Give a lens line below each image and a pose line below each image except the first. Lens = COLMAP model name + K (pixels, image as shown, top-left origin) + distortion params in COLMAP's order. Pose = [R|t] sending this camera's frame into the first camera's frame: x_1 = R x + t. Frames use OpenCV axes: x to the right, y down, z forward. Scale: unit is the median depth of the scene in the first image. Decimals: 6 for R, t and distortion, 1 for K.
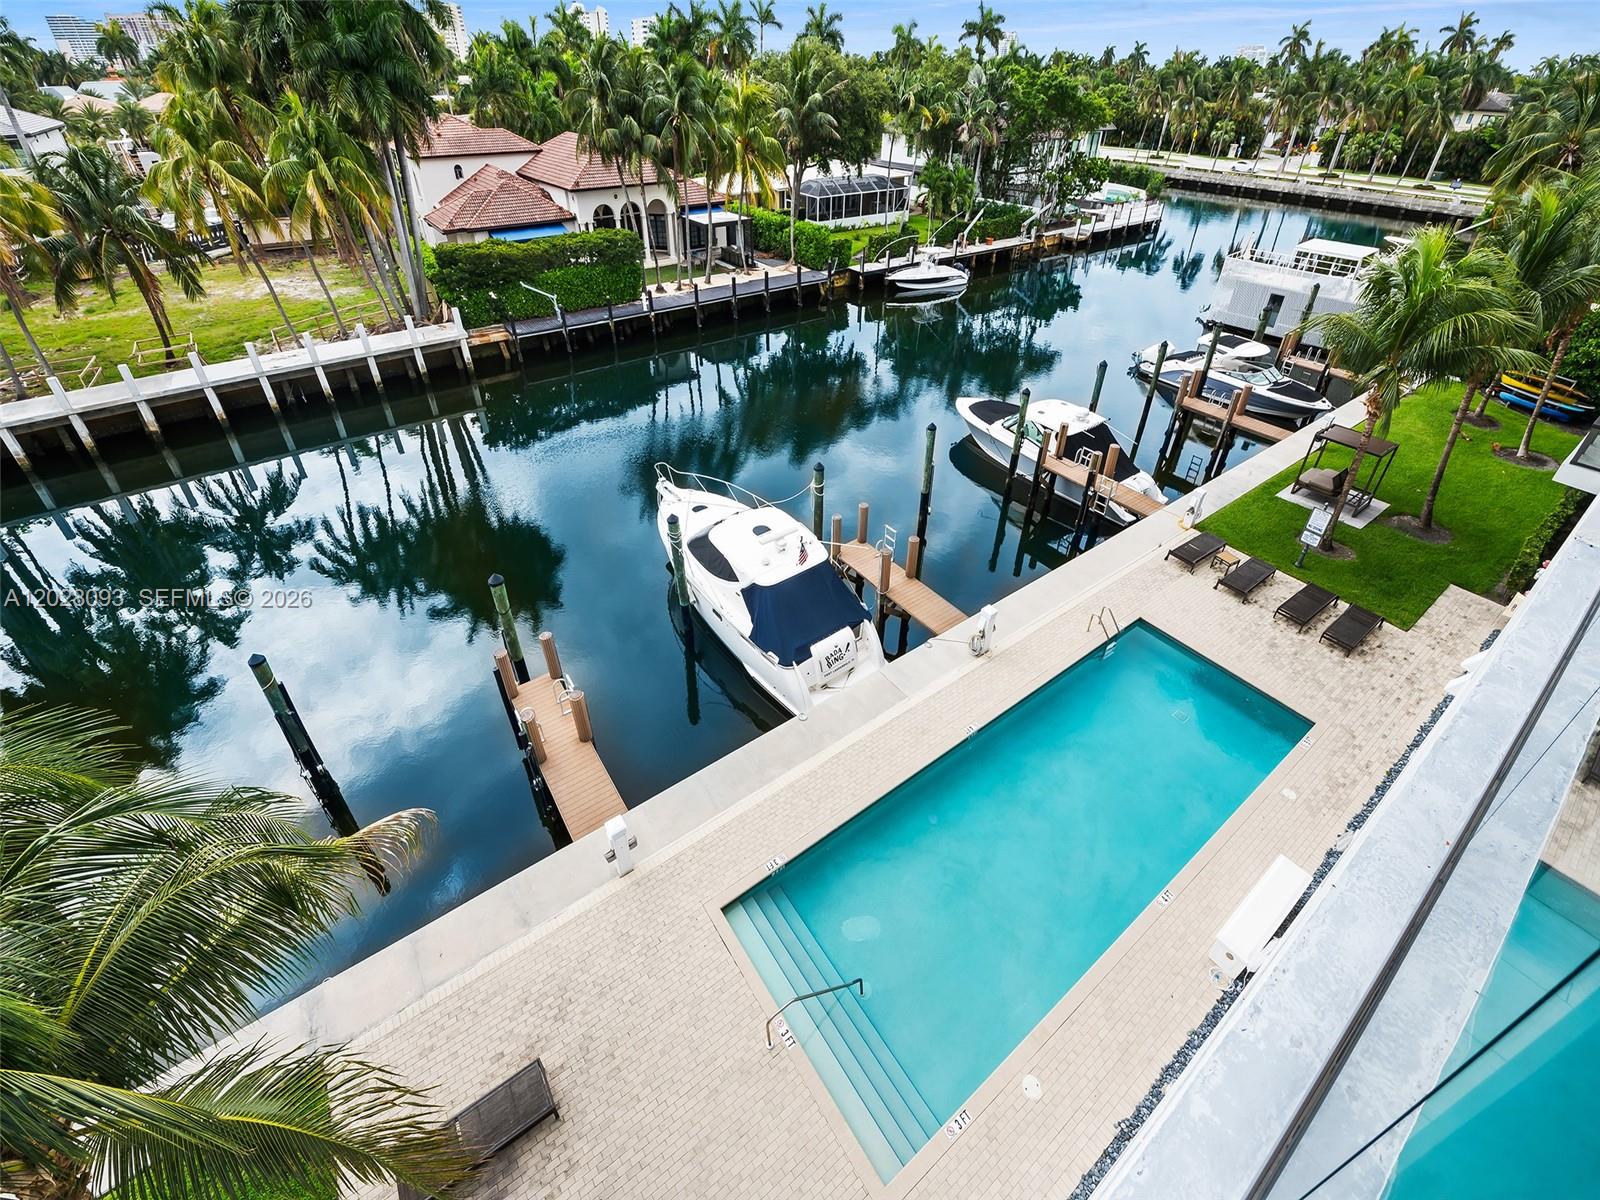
lens RADIAL K [[749.7, 0, 800.0], [0, 749.7, 600.0], [0, 0, 1]] dist [-0.017483, -0.000561]
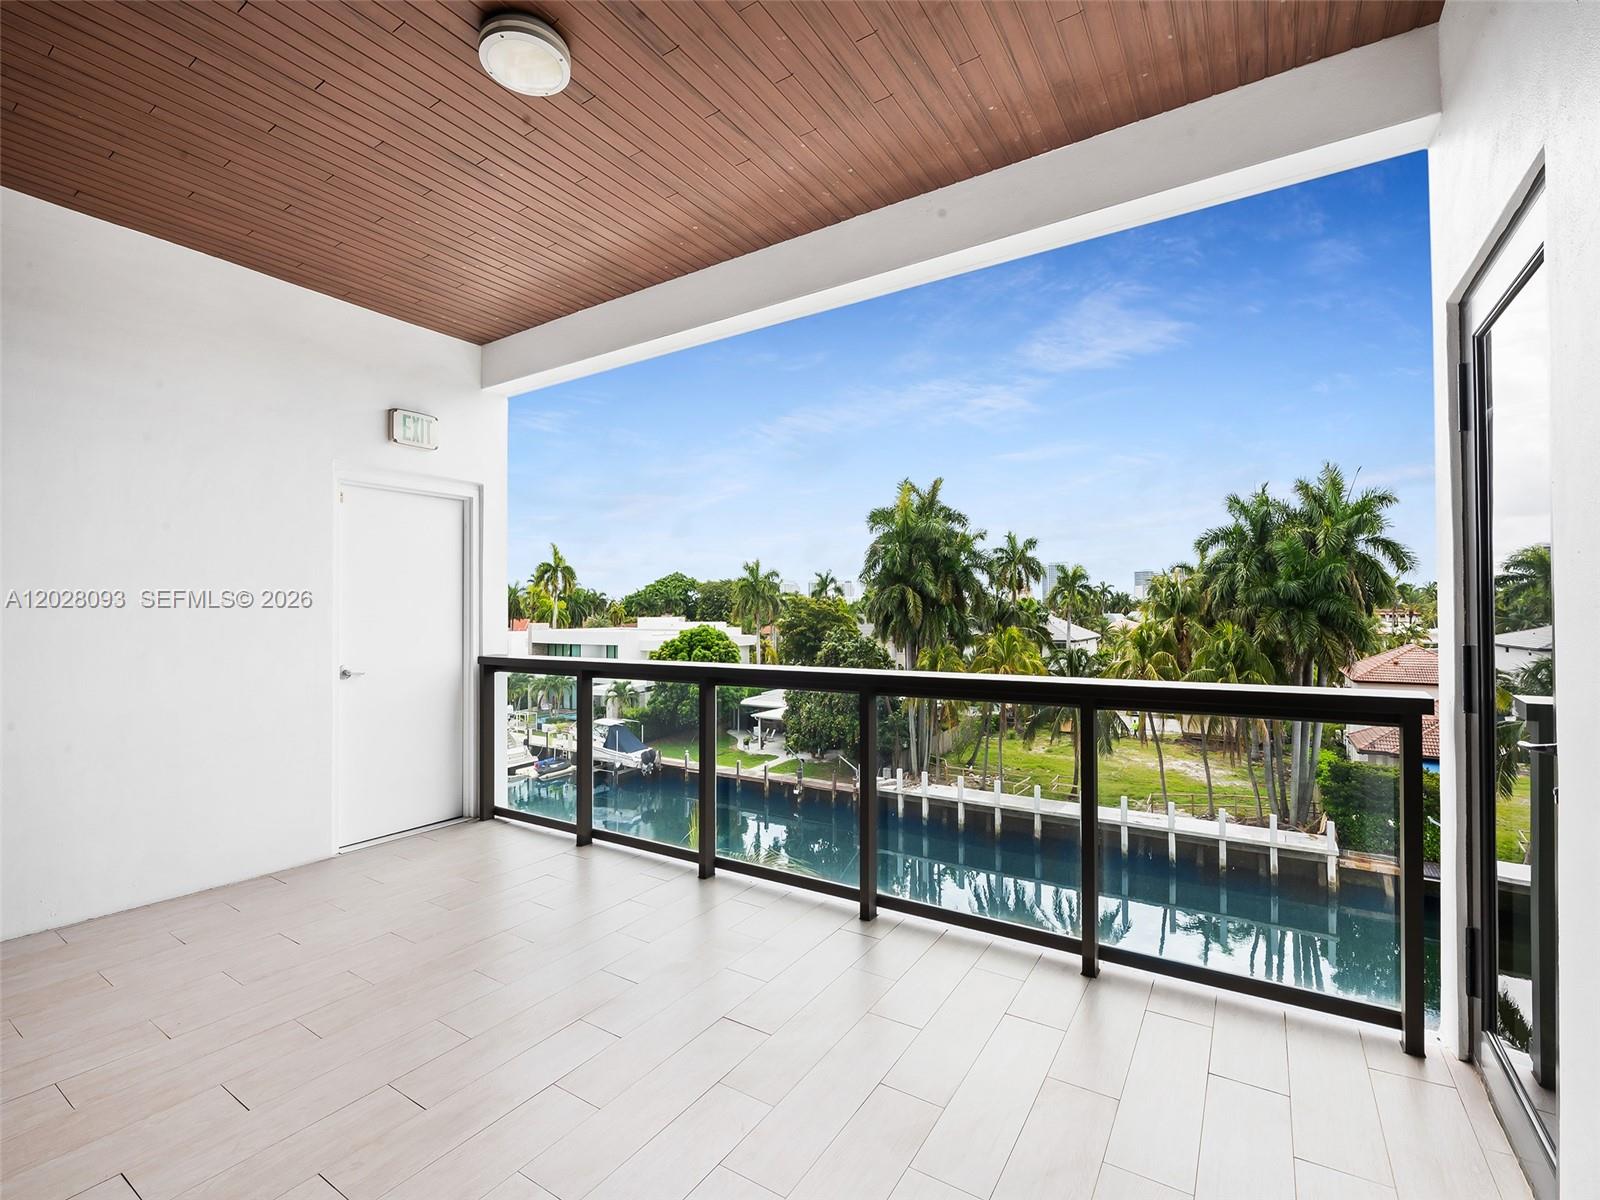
lens RADIAL K [[725.8, 0, 805.7], [0, 725.8, 595.3], [0, 0, 1]] dist [-0.006885, -0.000658]
pose [[0.311532, -0.024768, -0.949913, 0.201423], [-0.548911, 0.811311, -0.201174, -0.092538], [0.775657, 0.584090, 0.239154, 0.134573]]
